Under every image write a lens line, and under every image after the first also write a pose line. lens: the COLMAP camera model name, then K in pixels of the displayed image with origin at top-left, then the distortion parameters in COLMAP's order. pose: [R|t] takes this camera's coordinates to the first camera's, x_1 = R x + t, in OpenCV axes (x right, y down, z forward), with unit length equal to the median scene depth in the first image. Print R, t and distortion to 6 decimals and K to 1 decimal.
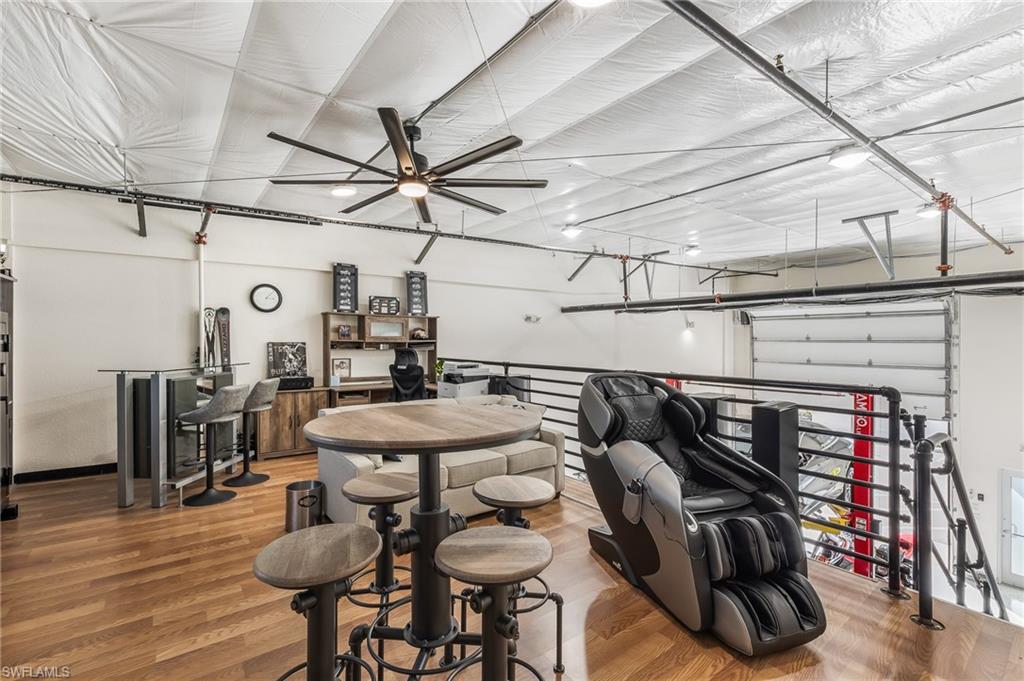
lens RADIAL K [[449.5, 0, 508.6], [0, 449.5, 342.1], [0, 0, 1]] dist [-0.003521, -0.000089]
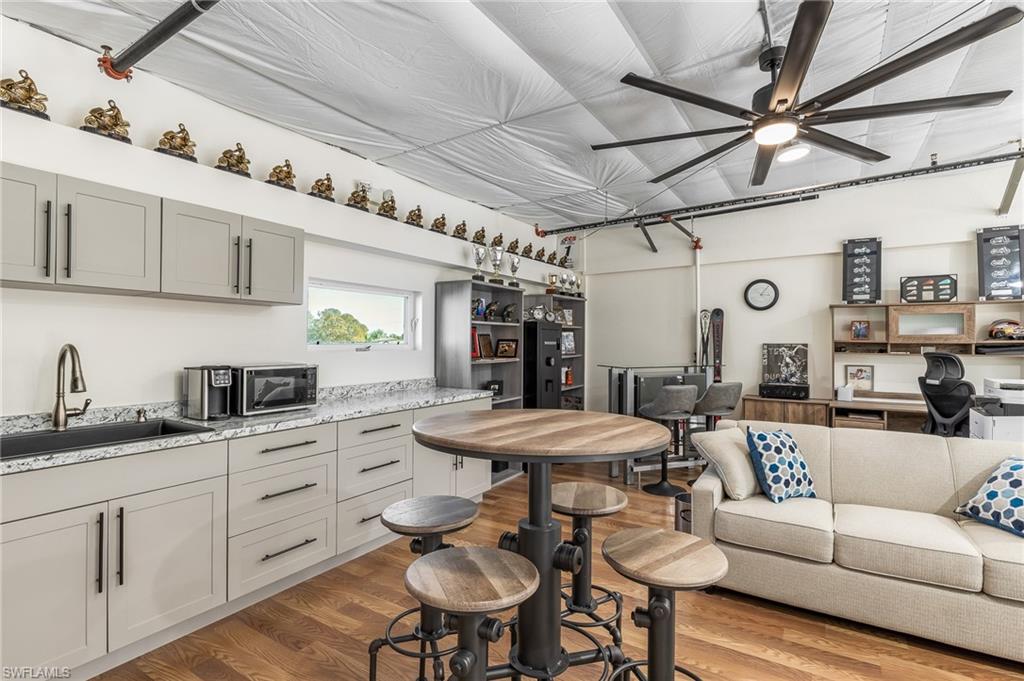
lens RADIAL K [[498.0, 0, 508.8], [0, 498.0, 338.9], [0, 0, 1]] dist [-0.001742, 0.000022]
pose [[0.358173, -0.009414, -0.933608, 0.209448], [-0.001404, 0.999943, -0.010622, 0.002281], [0.933654, 0.005116, 0.358139, 0.163415]]
